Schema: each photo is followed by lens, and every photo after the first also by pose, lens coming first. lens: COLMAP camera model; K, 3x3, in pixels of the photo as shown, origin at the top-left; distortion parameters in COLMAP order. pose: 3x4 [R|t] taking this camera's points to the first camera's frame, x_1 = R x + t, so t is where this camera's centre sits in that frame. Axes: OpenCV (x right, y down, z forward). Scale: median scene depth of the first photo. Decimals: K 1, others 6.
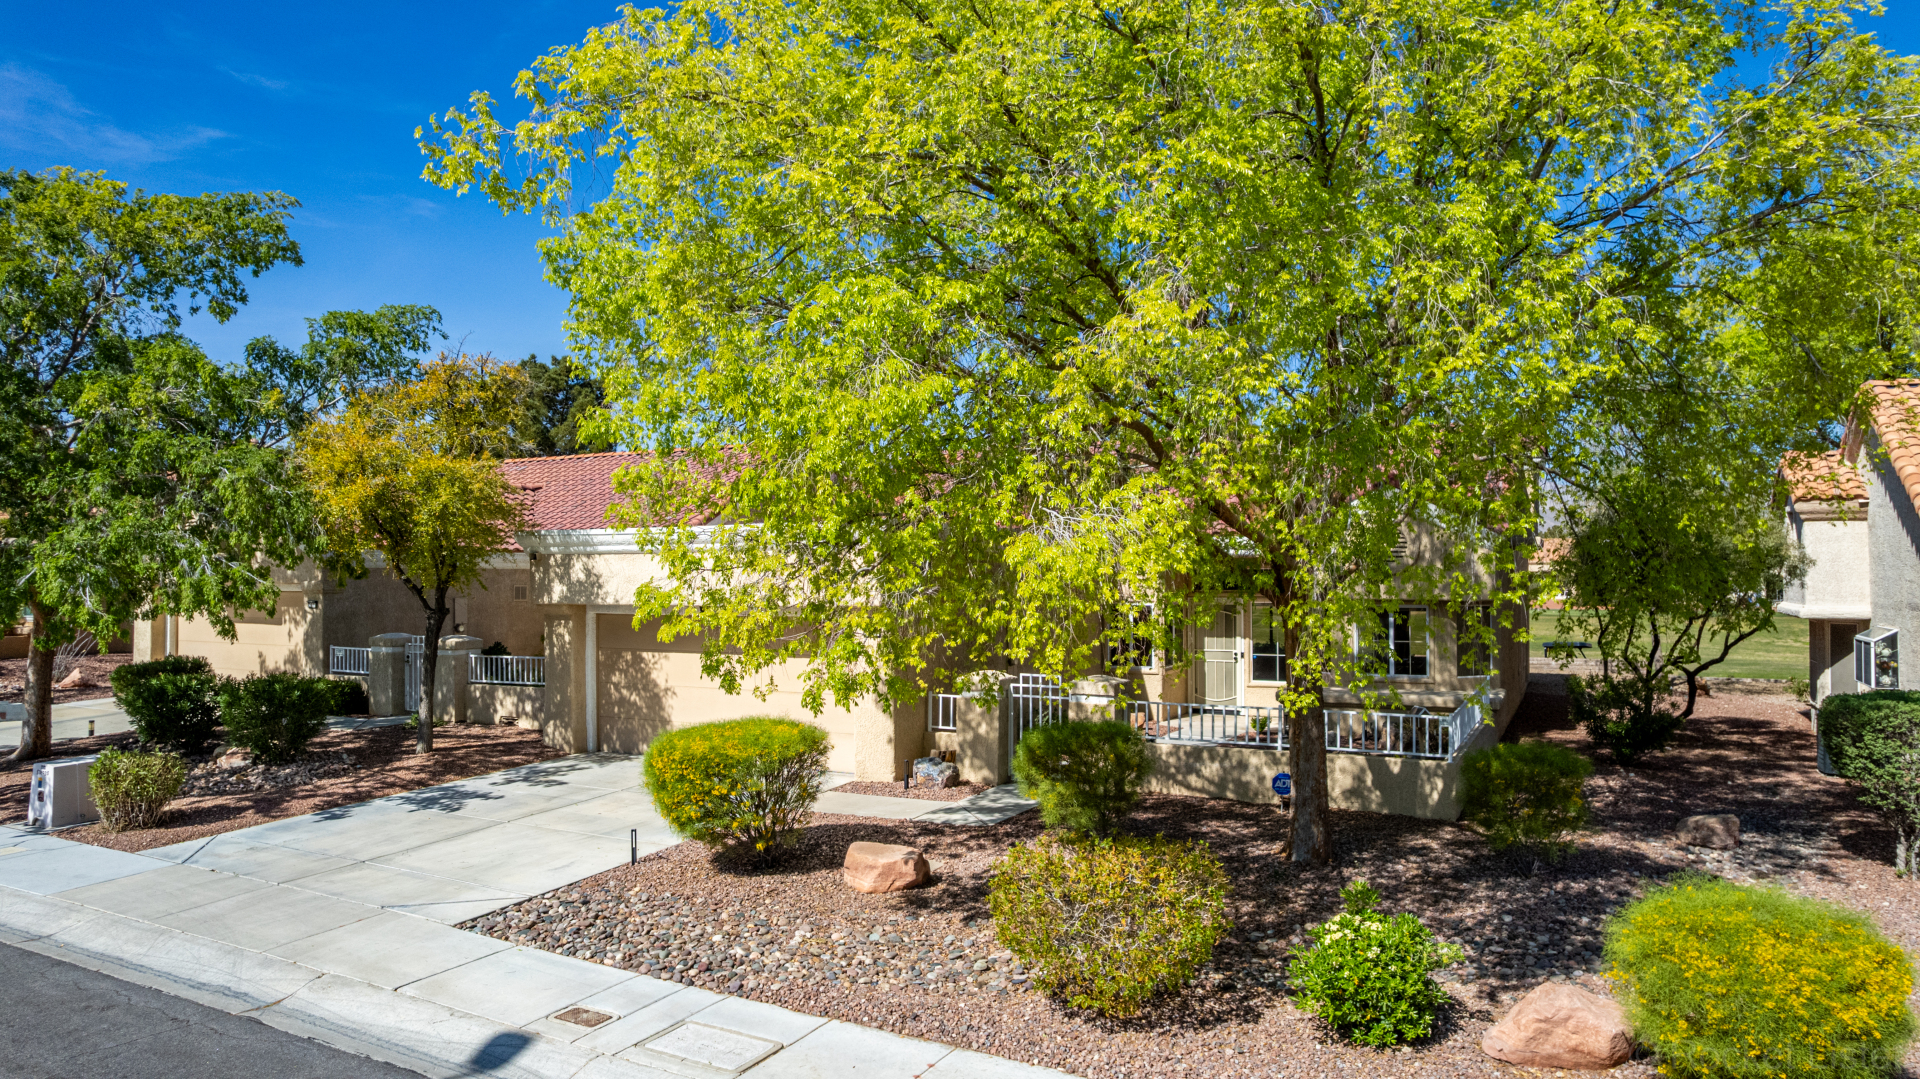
lens RADIAL K [[1215.3, 0, 968.3], [0, 1215.3, 542.5], [0, 0, 1]] dist [-0.063227, 0.066183]
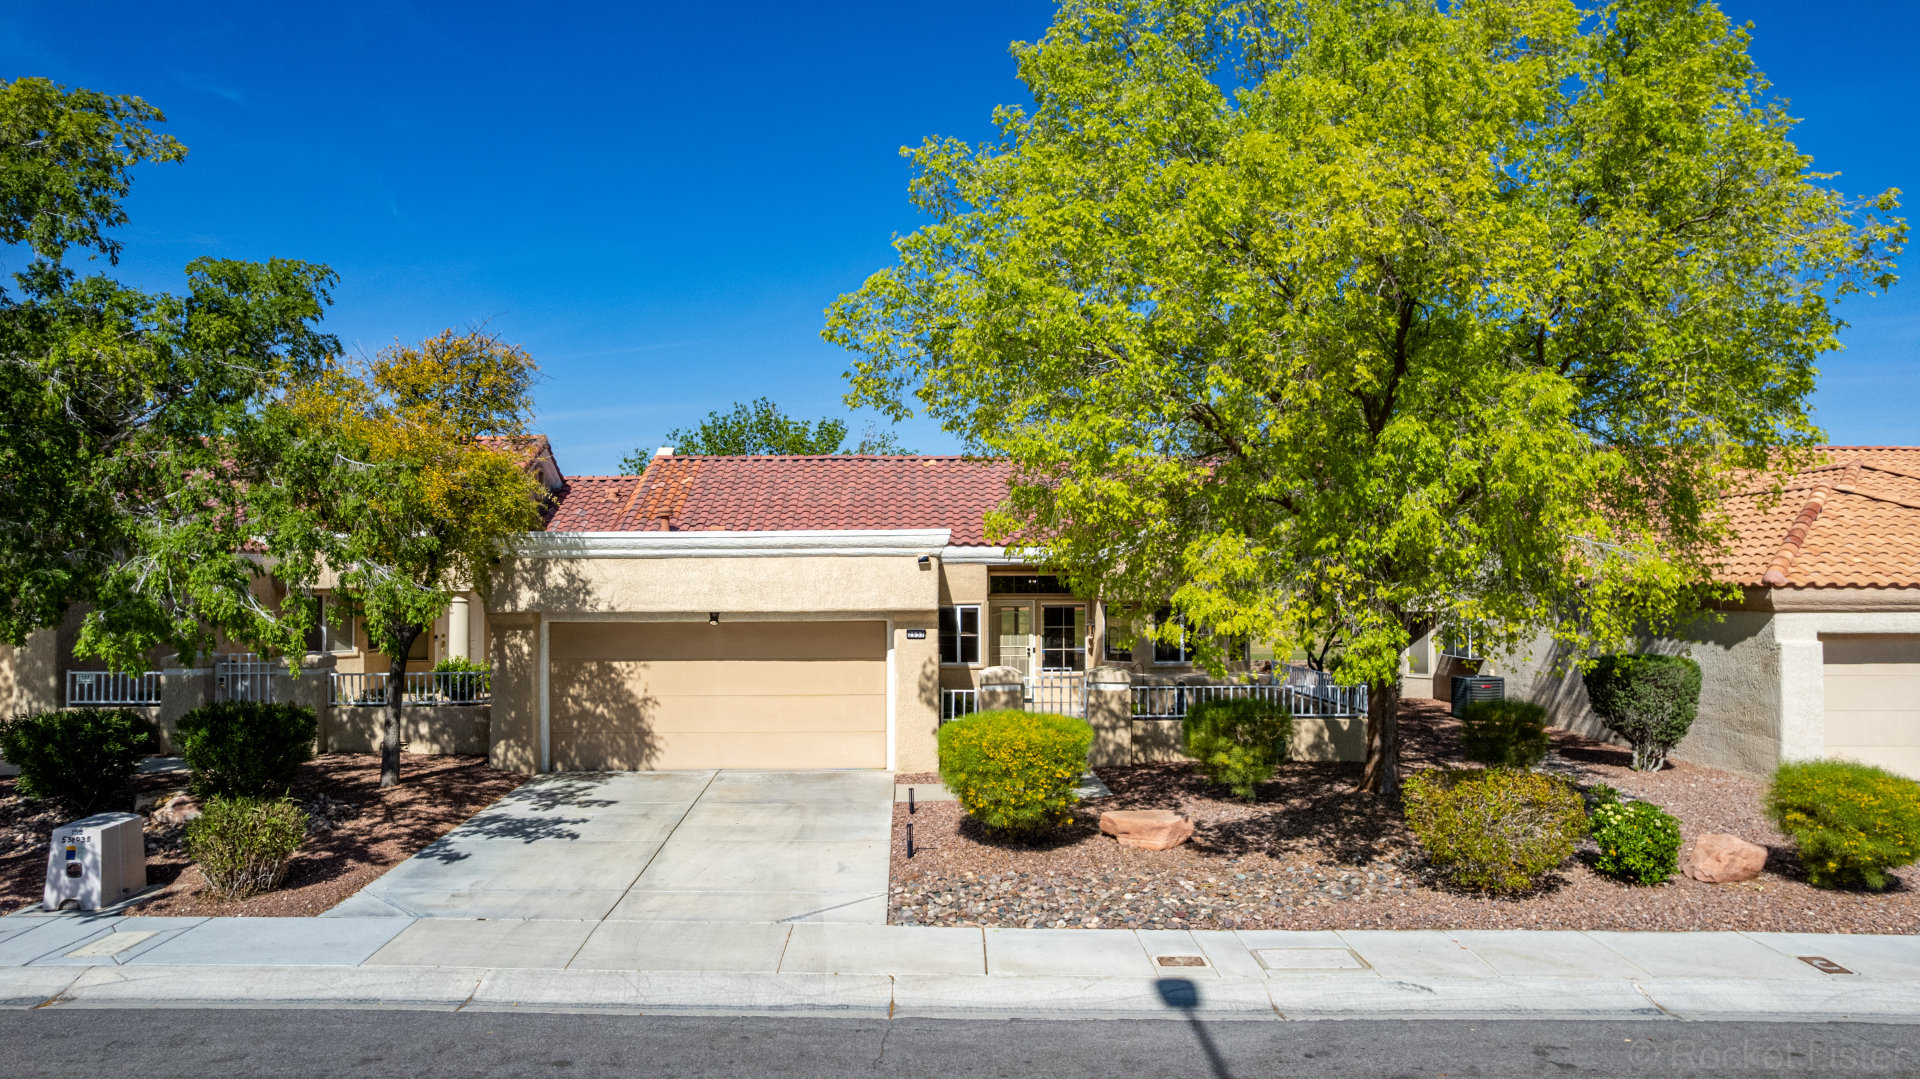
lens RADIAL K [[1211.6, 0, 957.4], [0, 1211.6, 461.3], [0, 0, 1]] dist [-0.061708, 0.053777]
pose [[0.866704, 0.048609, 0.496449, -0.647062], [-0.013901, 0.997208, -0.073371, -0.001230], [-0.498629, 0.056690, 0.864960, 0.041203]]
